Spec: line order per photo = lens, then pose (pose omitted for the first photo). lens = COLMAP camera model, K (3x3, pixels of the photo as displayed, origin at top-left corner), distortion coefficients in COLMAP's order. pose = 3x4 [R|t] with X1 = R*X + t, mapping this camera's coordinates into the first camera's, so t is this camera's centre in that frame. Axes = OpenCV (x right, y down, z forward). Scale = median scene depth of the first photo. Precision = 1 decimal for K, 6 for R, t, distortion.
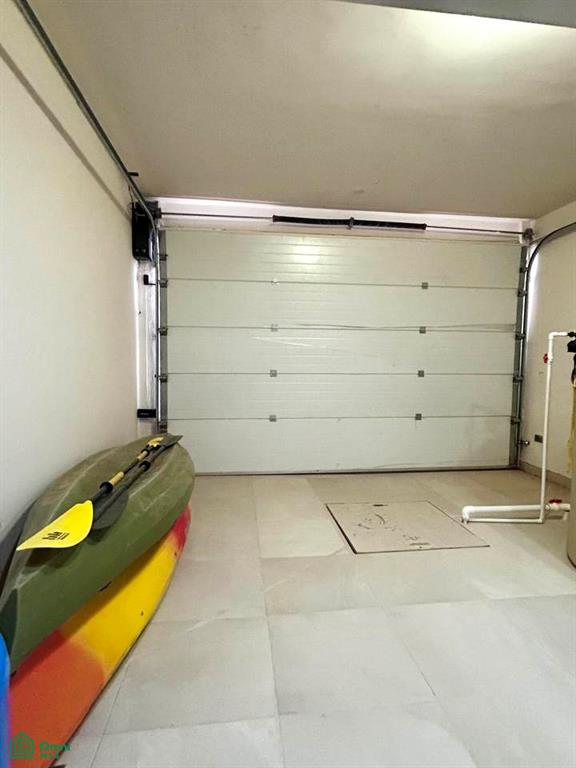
lens RADIAL K [[402.0, 0, 287.6], [0, 402.0, 386.0], [0, 0, 1]] dist [-0.000164, -0.000027]
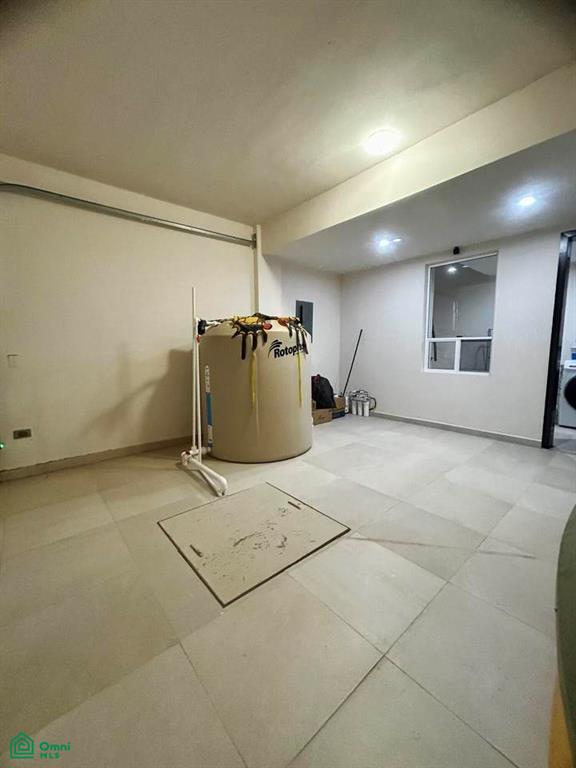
lens RADIAL K [[308.4, 0, 286.7], [0, 308.4, 382.7], [0, 0, 1]] dist [0.000496, 0.000025]
pose [[-0.553765, -0.096196, 0.827098, -0.322286], [0.051763, 0.987406, 0.149498, -0.067947], [-0.831063, 0.125600, -0.541812, 1.384200]]
